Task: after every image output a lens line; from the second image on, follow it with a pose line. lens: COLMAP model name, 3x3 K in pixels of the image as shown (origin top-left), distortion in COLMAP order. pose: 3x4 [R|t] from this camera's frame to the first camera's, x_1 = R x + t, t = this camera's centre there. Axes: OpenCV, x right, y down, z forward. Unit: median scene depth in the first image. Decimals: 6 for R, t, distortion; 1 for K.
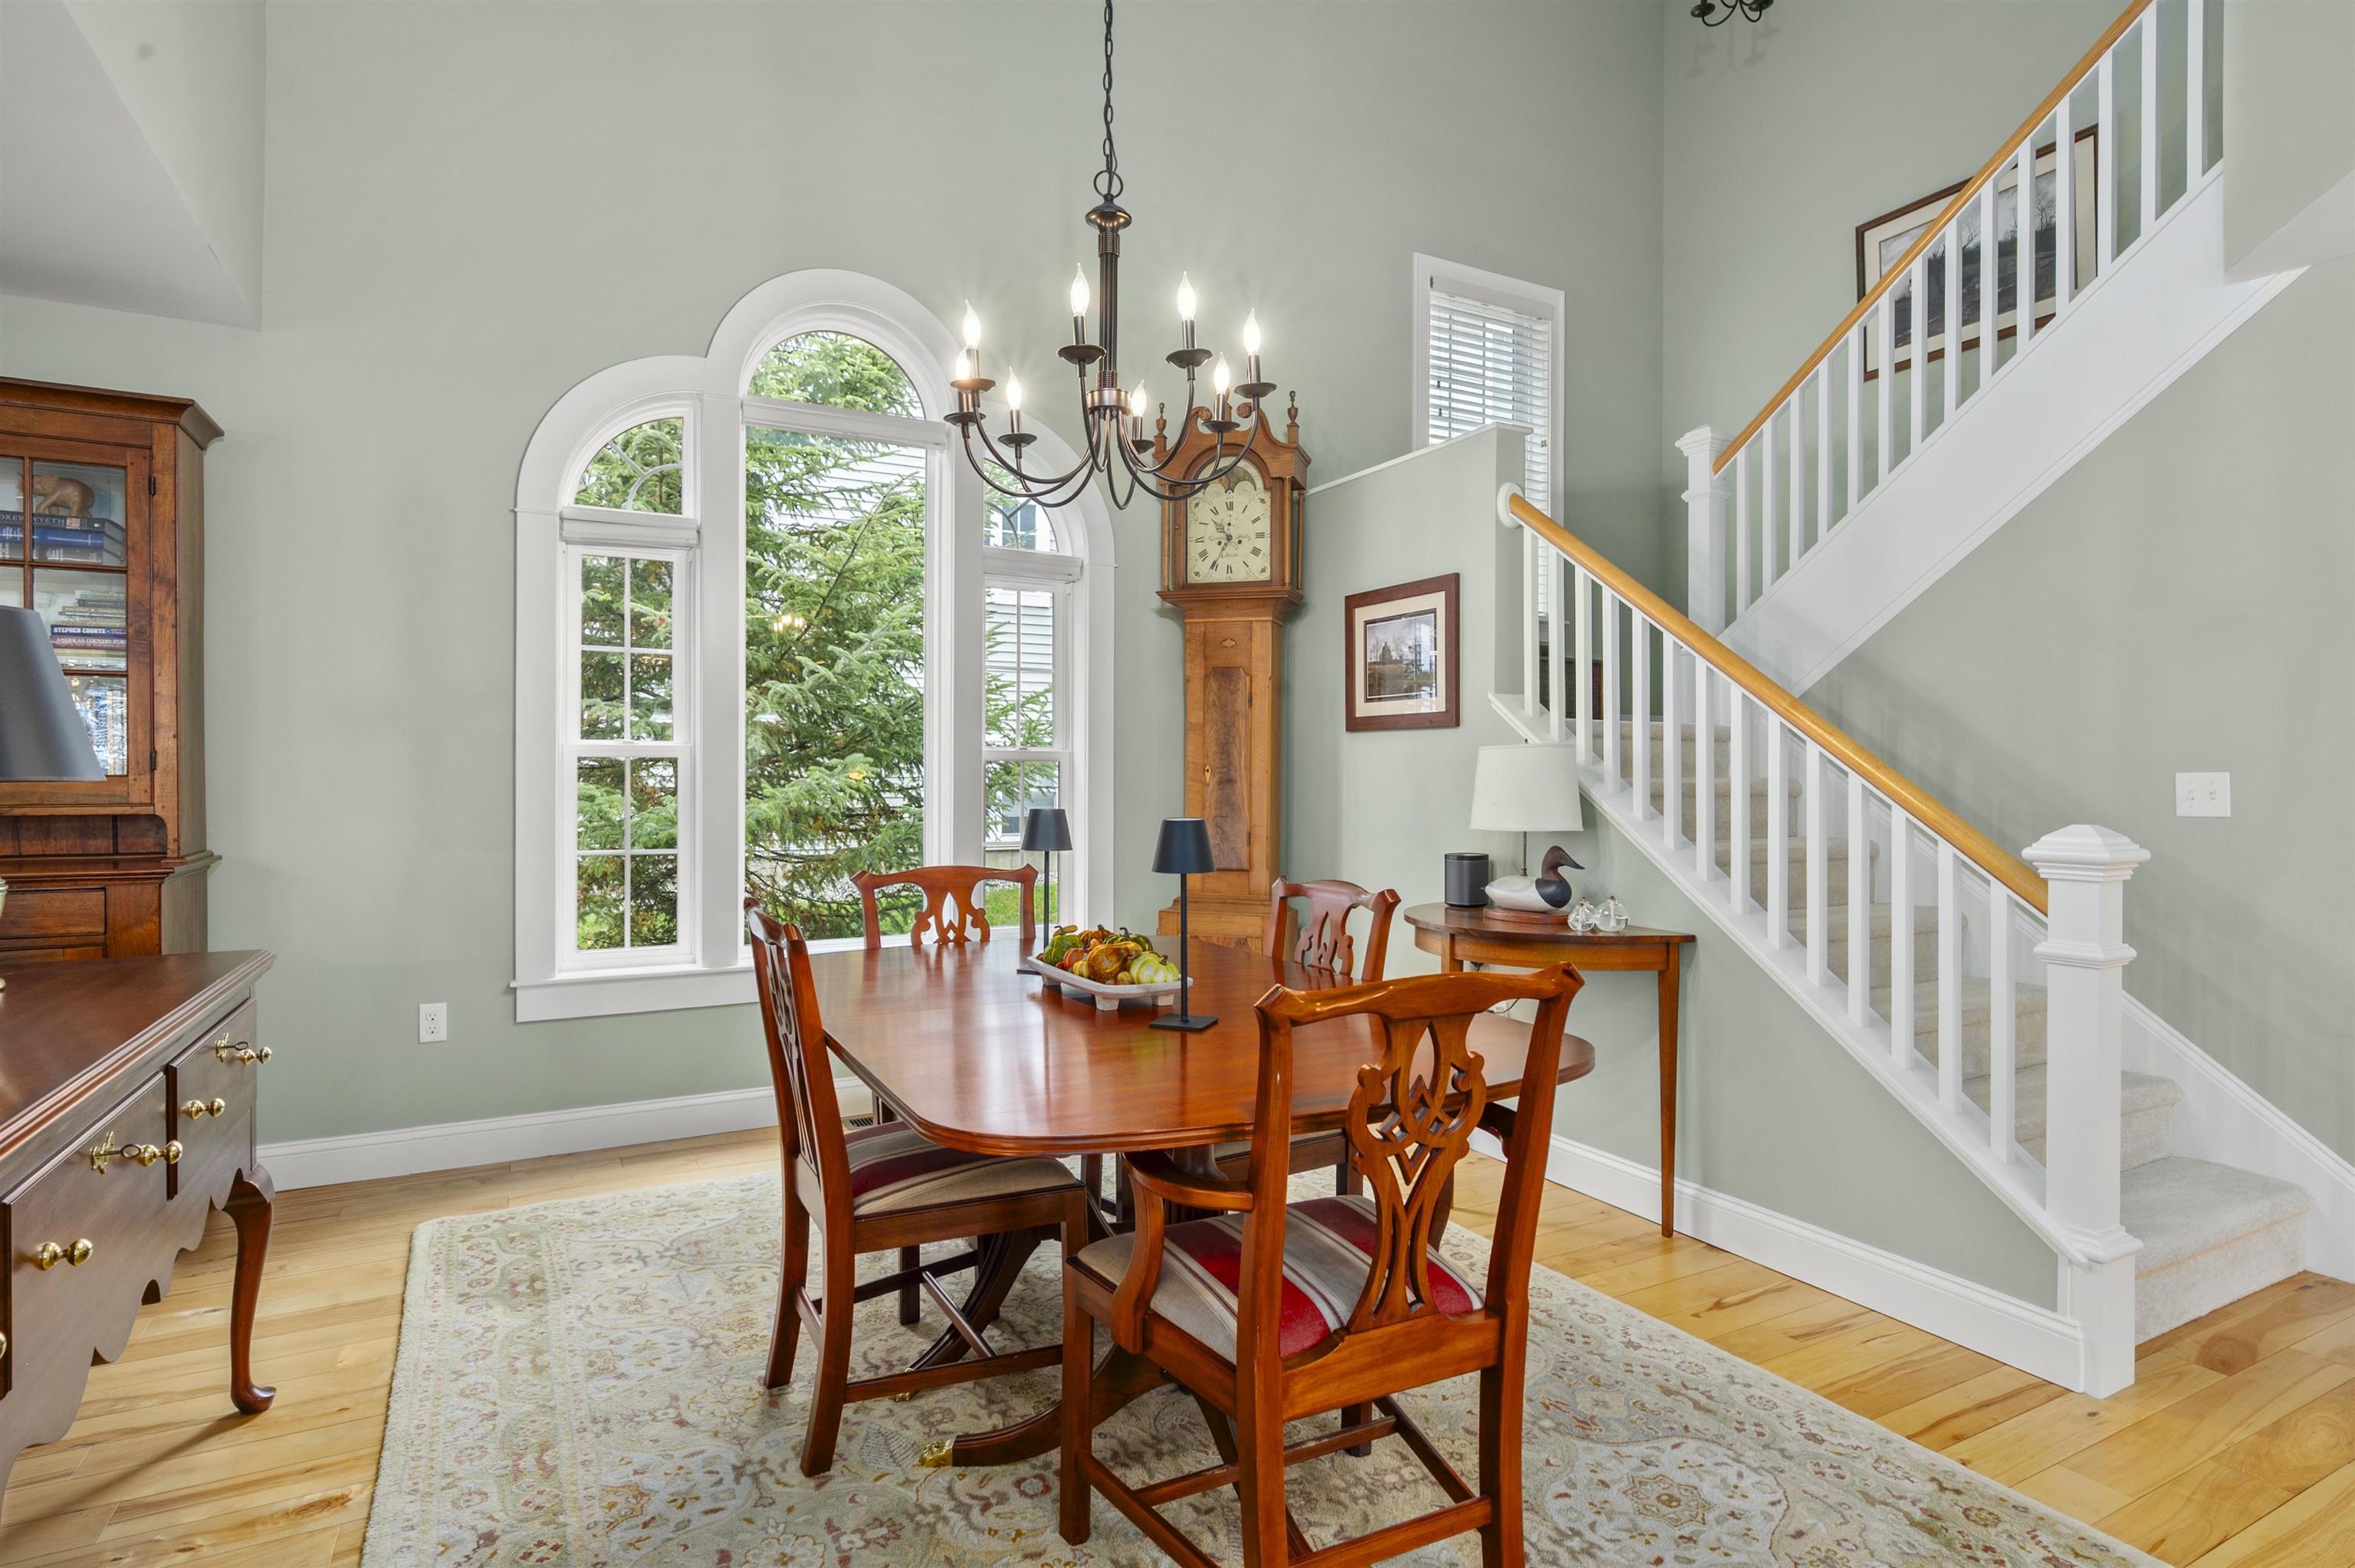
lens RADIAL K [[1208.0, 0, 1177.5], [0, 1208.0, 784.0], [0, 0, 1]] dist [-0.001156, 0.000133]
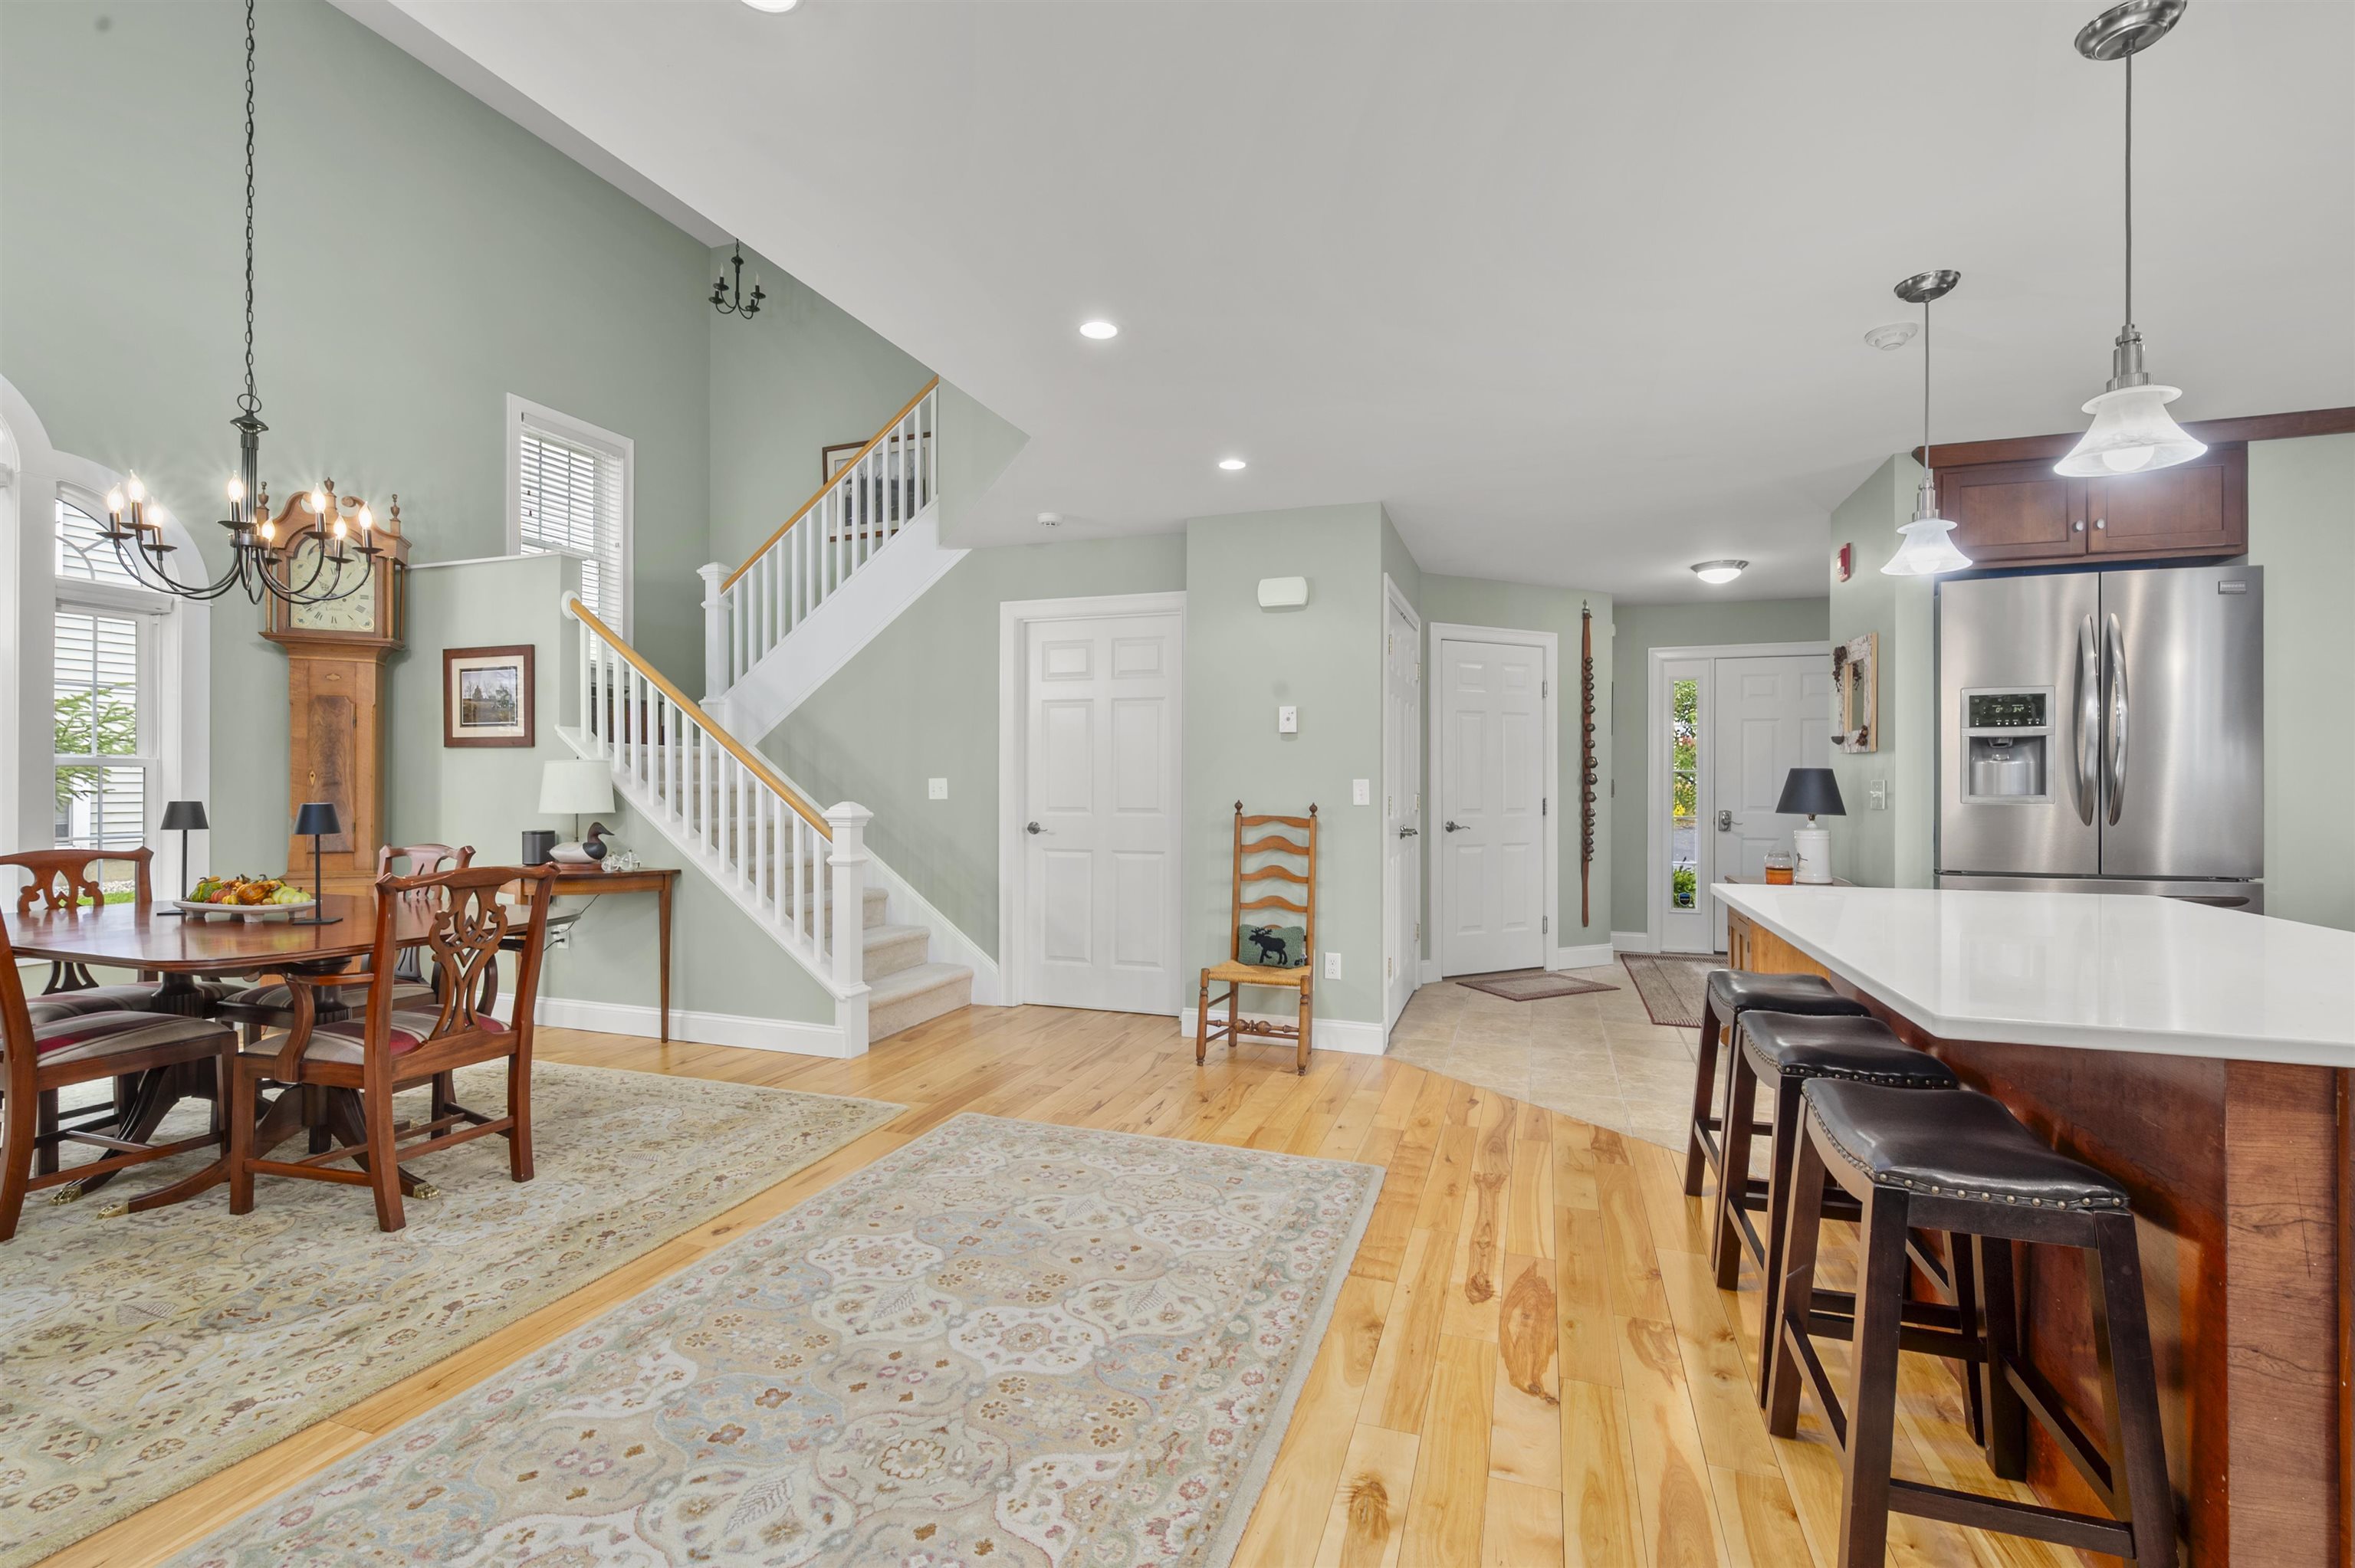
lens RADIAL K [[1031.4, 0, 1177.5], [0, 1031.4, 784.0], [0, 0, 1]] dist [0.001664, 0.000158]
pose [[0.735902, -0.001374, 0.677086, -0.055290], [0.004731, 0.999984, -0.003112, 0.007466], [-0.677071, 0.005493, 0.735897, -0.564584]]
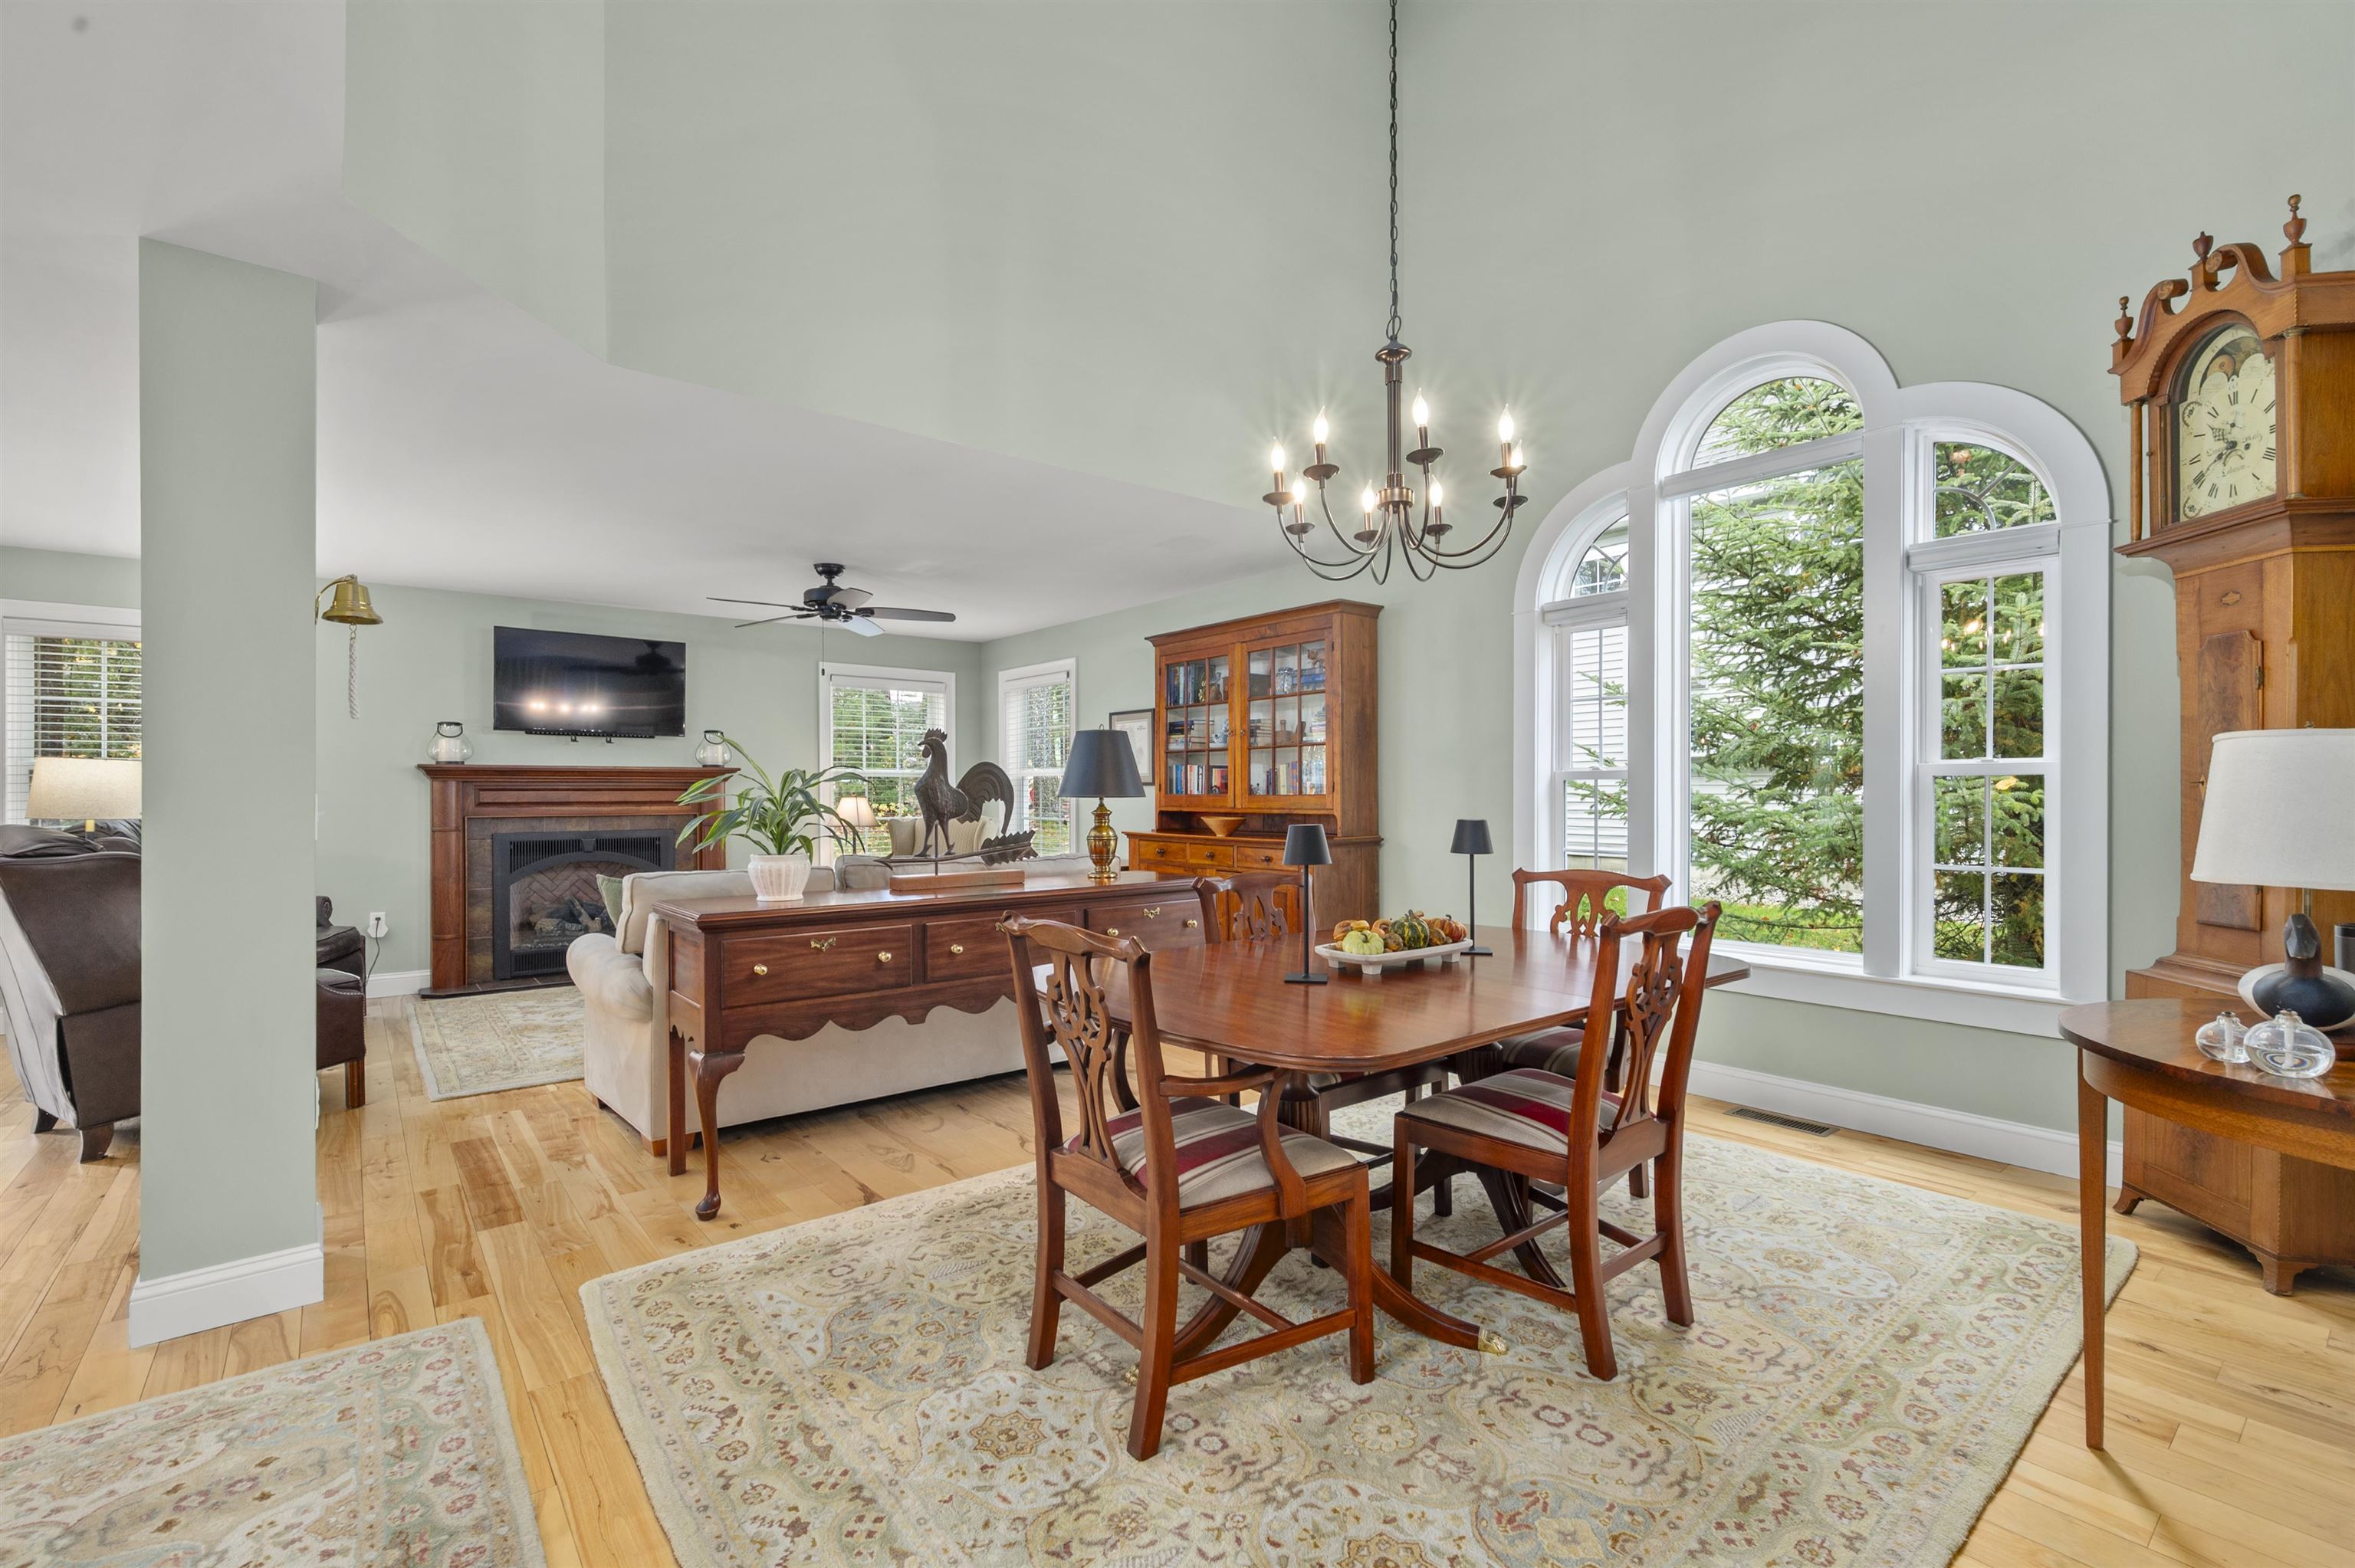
lens RADIAL K [[1039.5, 0, 1183.5], [0, 1039.5, 794.7], [0, 0, 1]] dist [-0.000005, -0.000001]
pose [[0.188588, -0.002952, -0.982052, 0.677927], [-0.006438, 0.999970, -0.004242, 0.002308], [0.982035, 0.007123, 0.188564, 0.402385]]
